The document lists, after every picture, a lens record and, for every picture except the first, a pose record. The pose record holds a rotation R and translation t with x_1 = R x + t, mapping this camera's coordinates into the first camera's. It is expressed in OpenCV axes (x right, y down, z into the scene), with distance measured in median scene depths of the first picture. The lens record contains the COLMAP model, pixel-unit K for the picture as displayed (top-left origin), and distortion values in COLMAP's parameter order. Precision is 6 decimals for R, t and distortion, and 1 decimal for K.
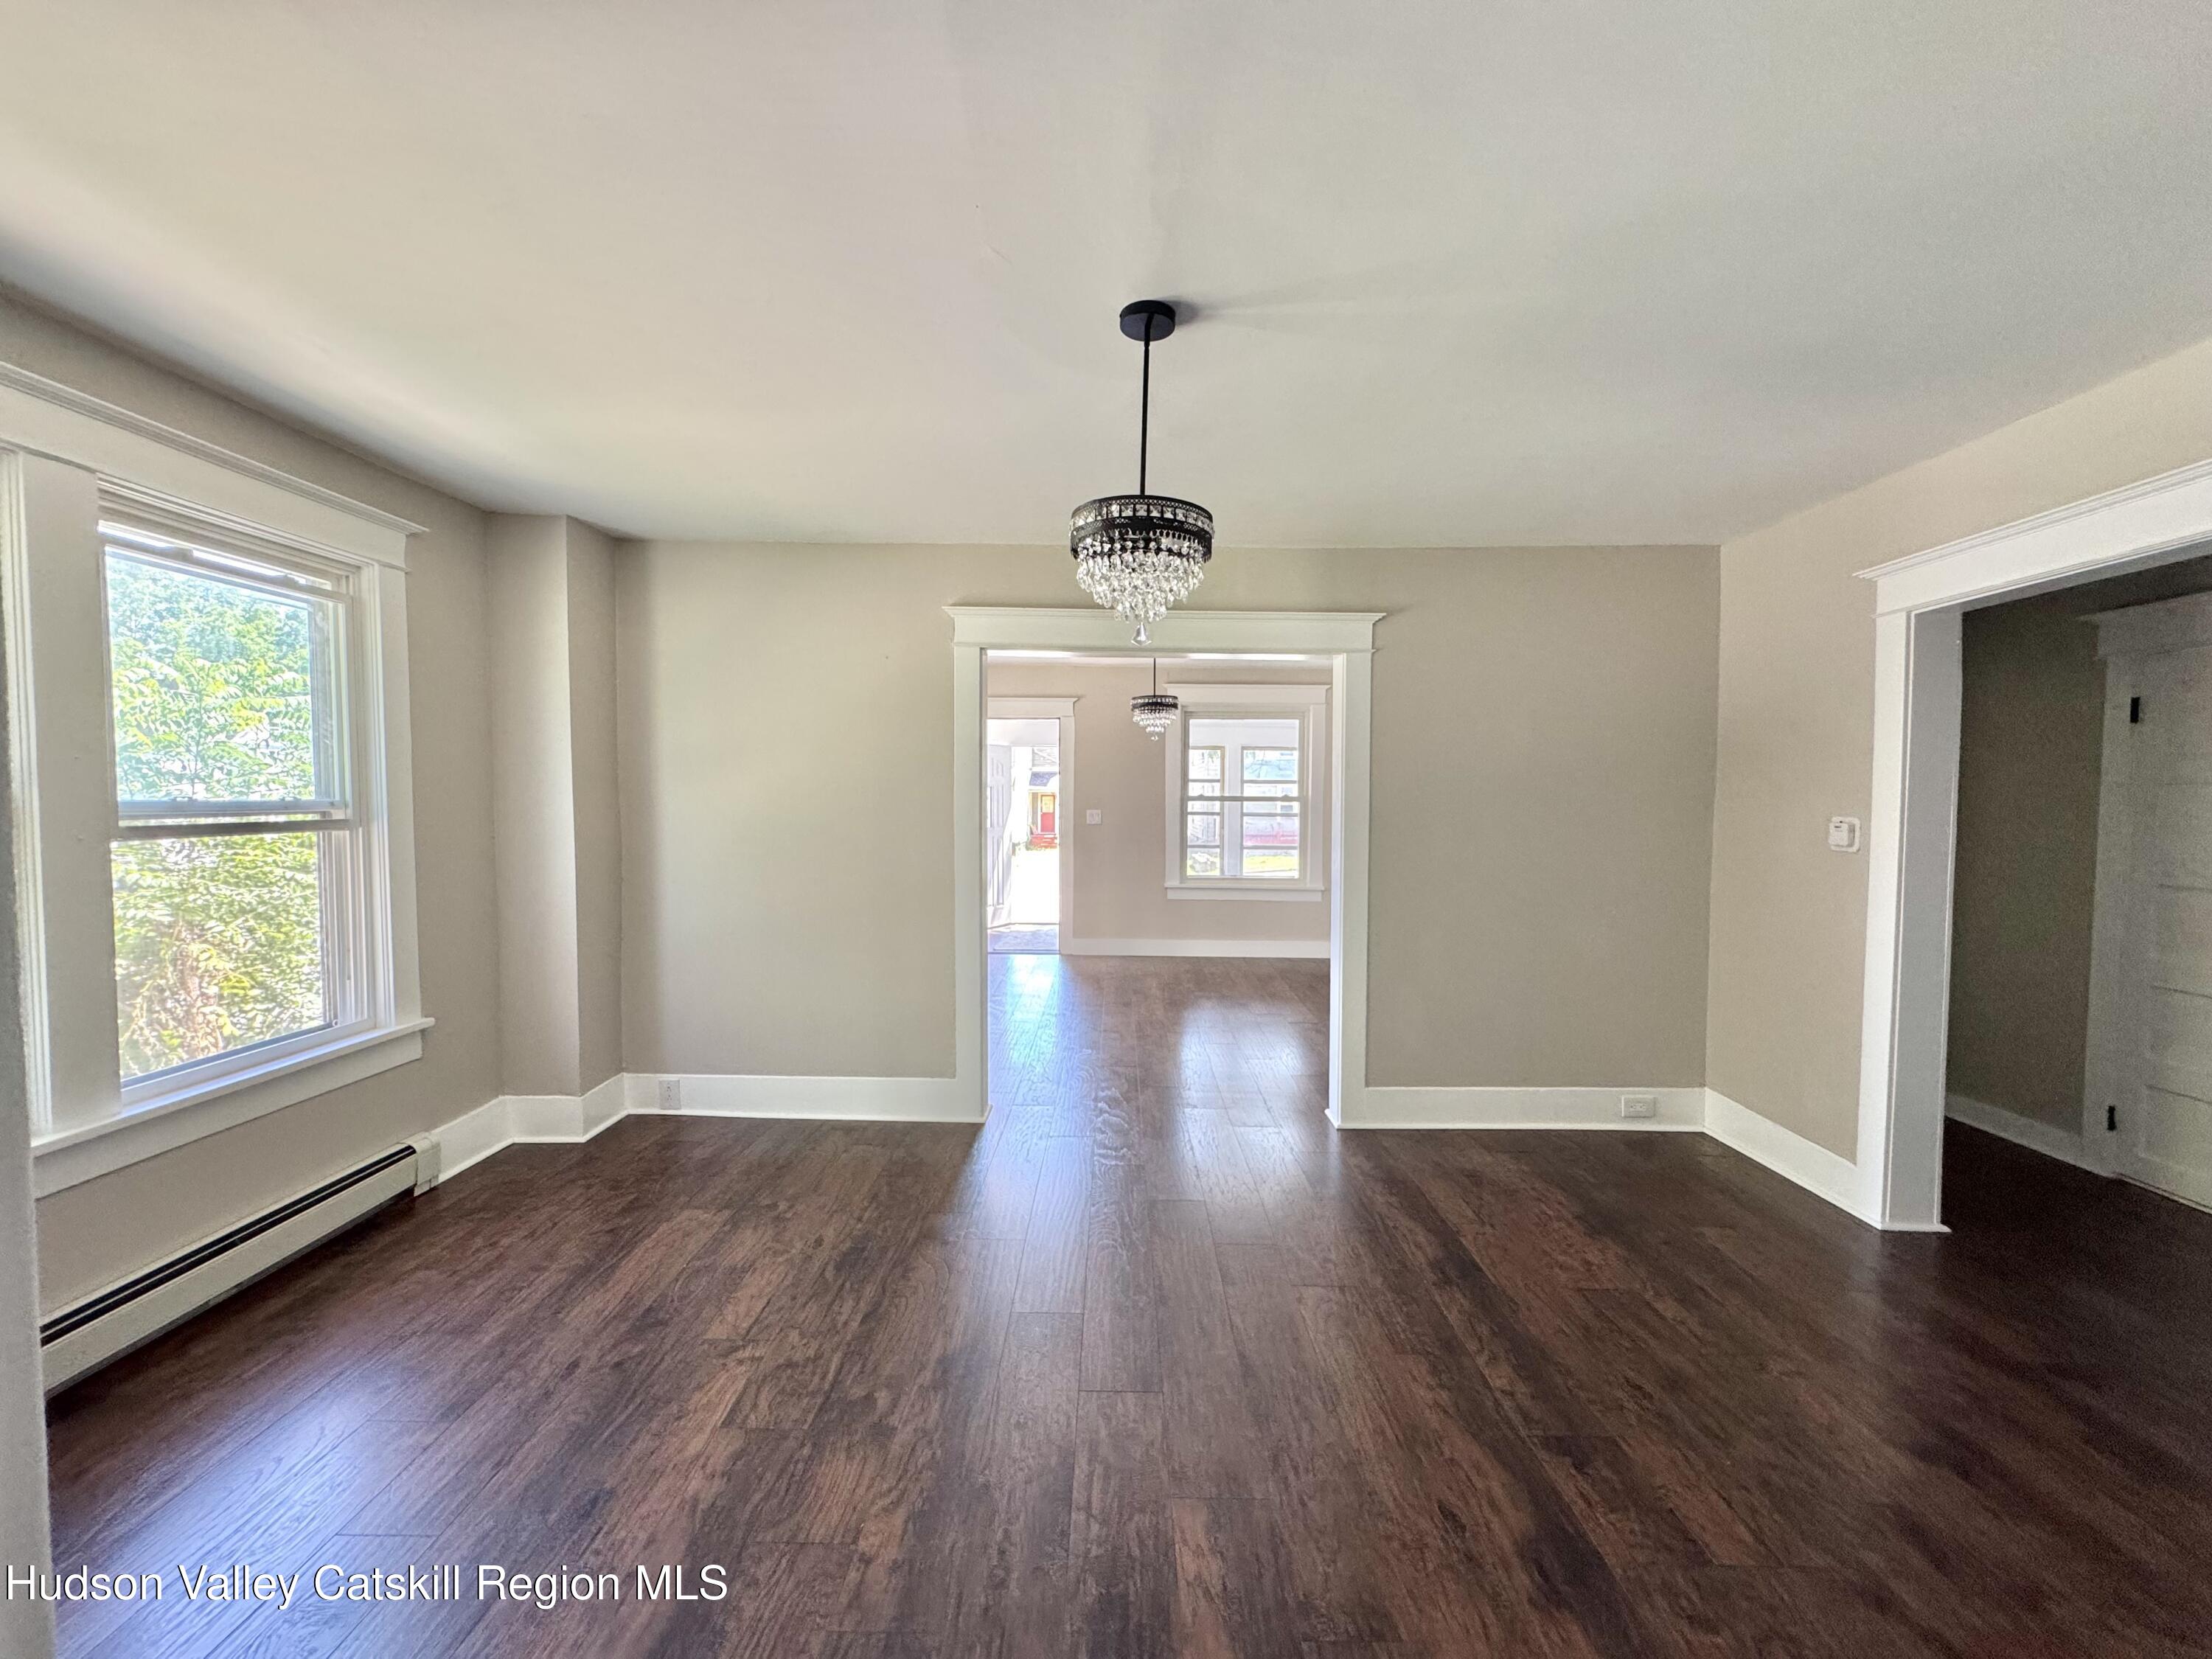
lens RADIAL K [[874.3, 0, 1113.4], [0, 874.3, 831.0], [0, 0, 1]] dist [-0.002728, -0.000410]
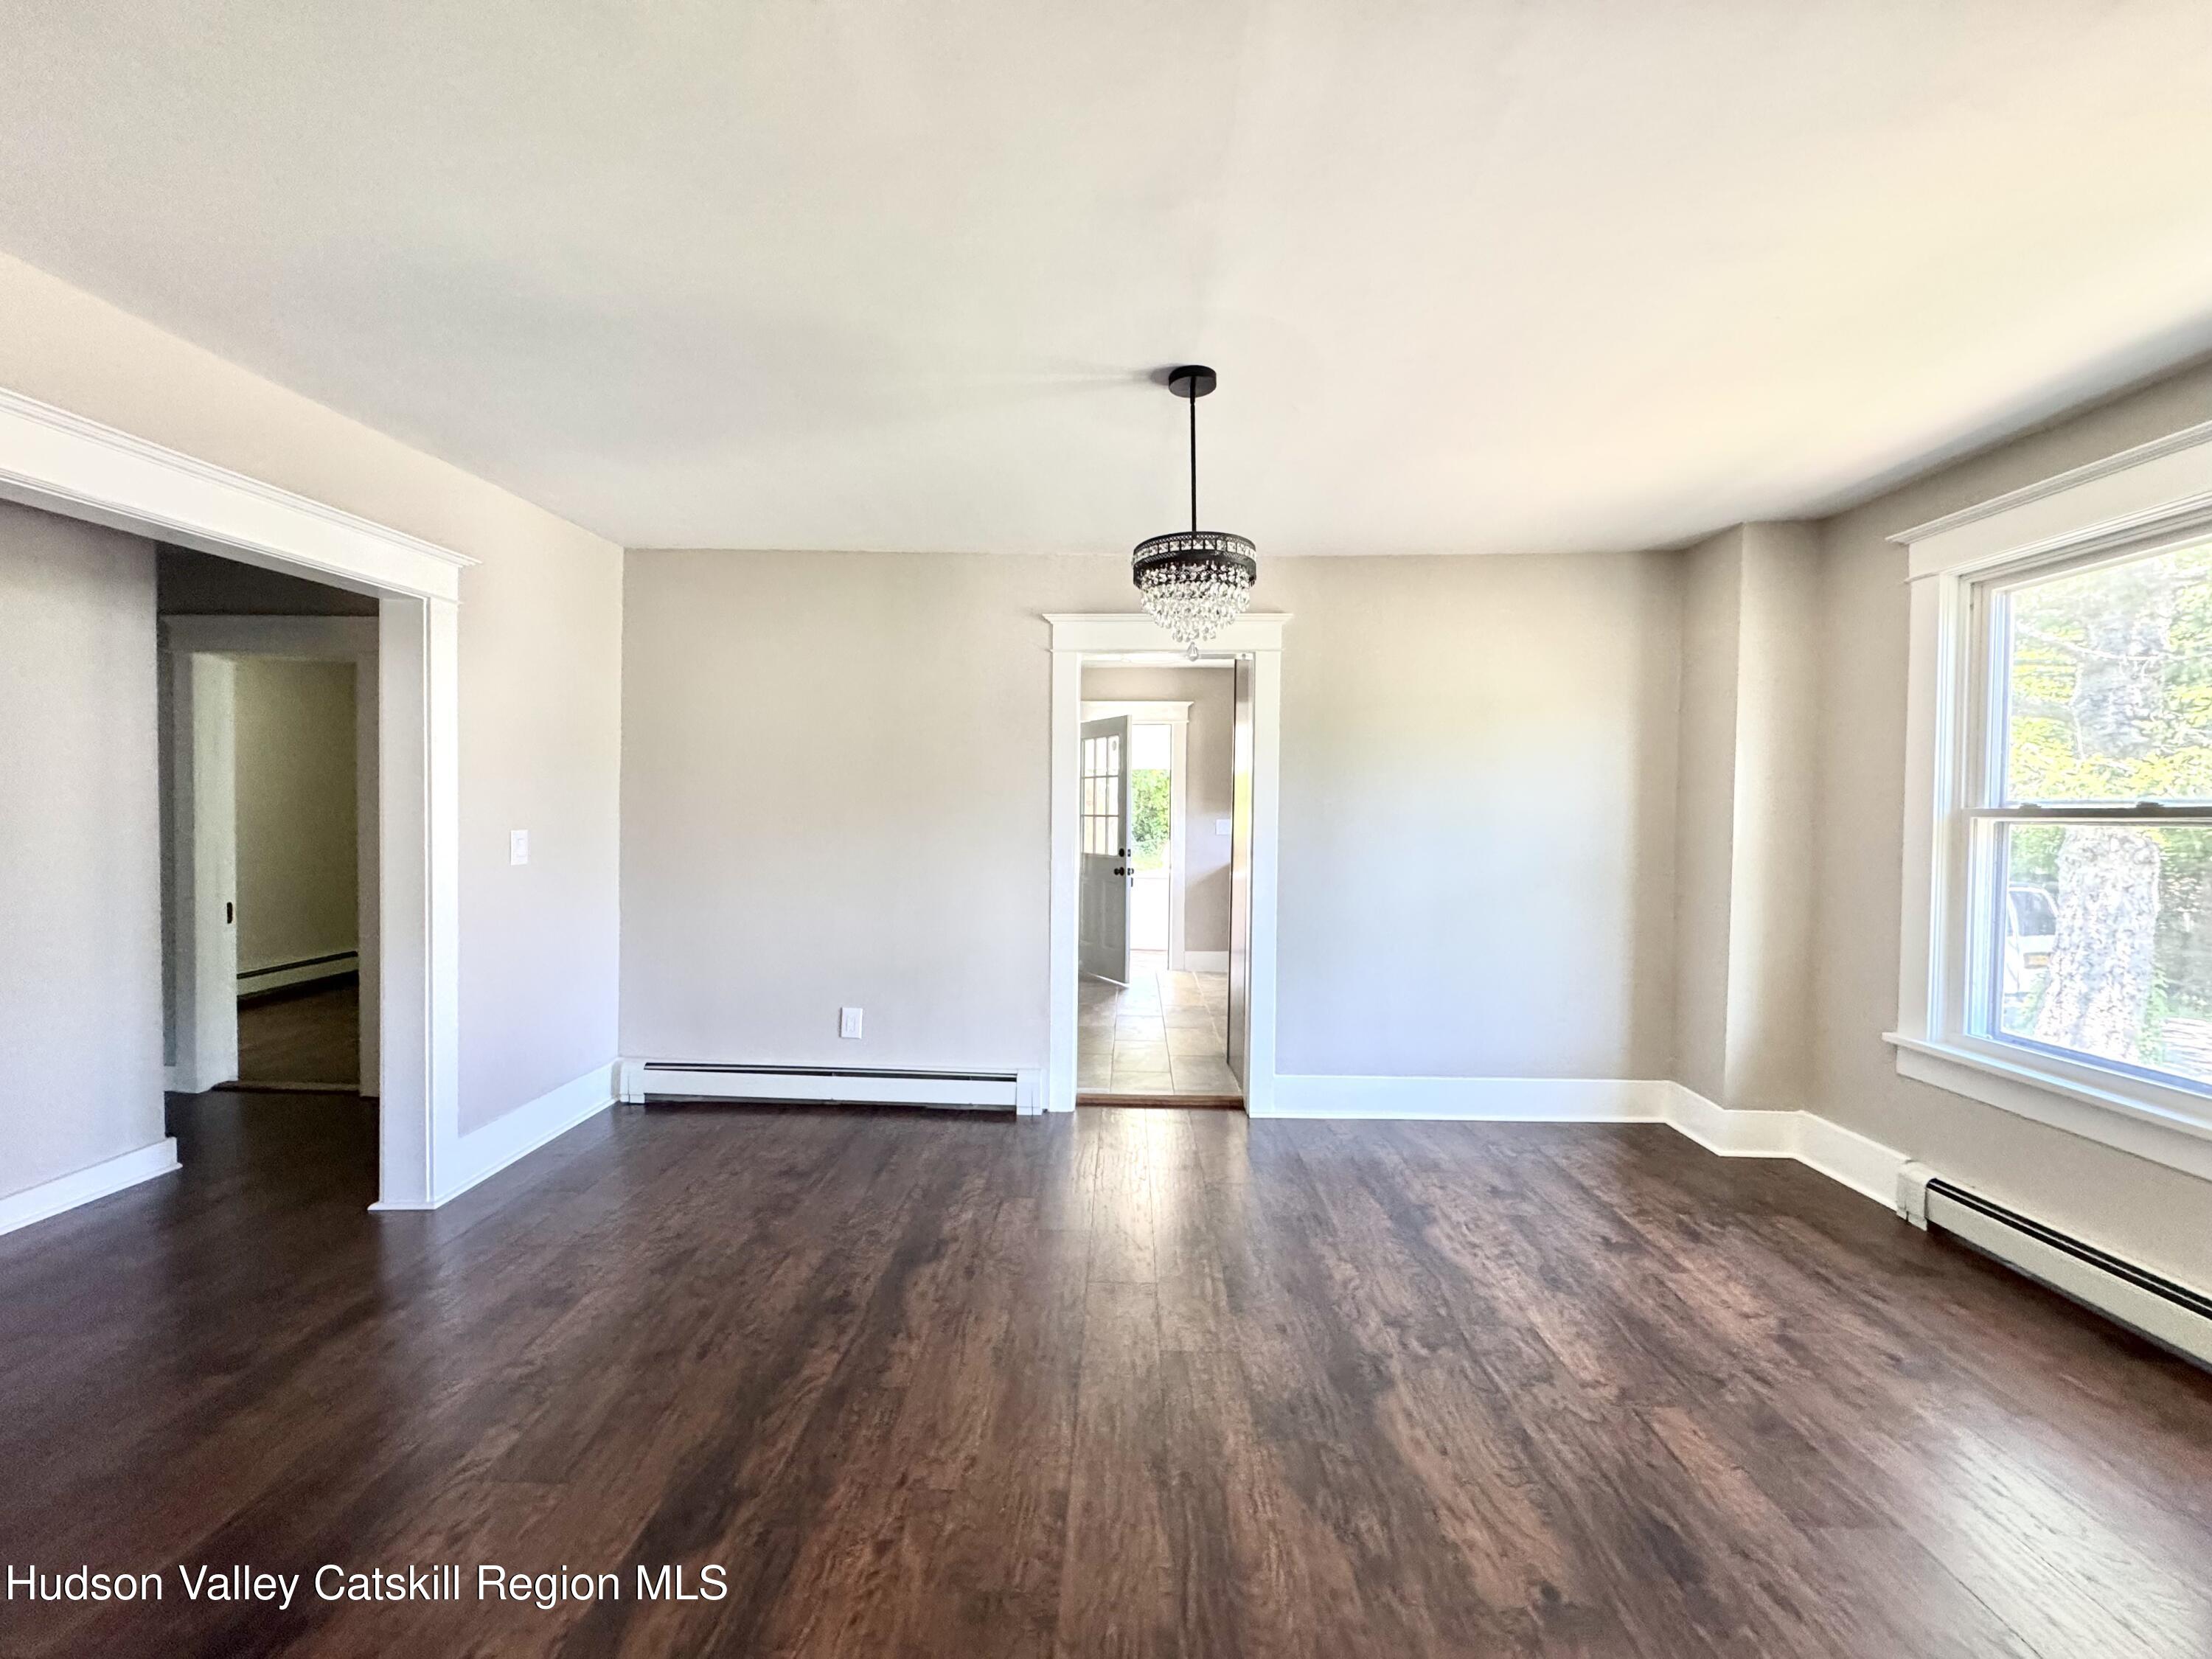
lens RADIAL K [[874.3, 0, 1113.4], [0, 874.3, 831.0], [0, 0, 1]] dist [-0.002728, -0.000410]
pose [[-0.999828, -0.014388, 0.011682, 0.118880], [-0.013618, 0.997888, 0.063520, -0.059981], [-0.012571, 0.063350, -0.997912, 2.178408]]
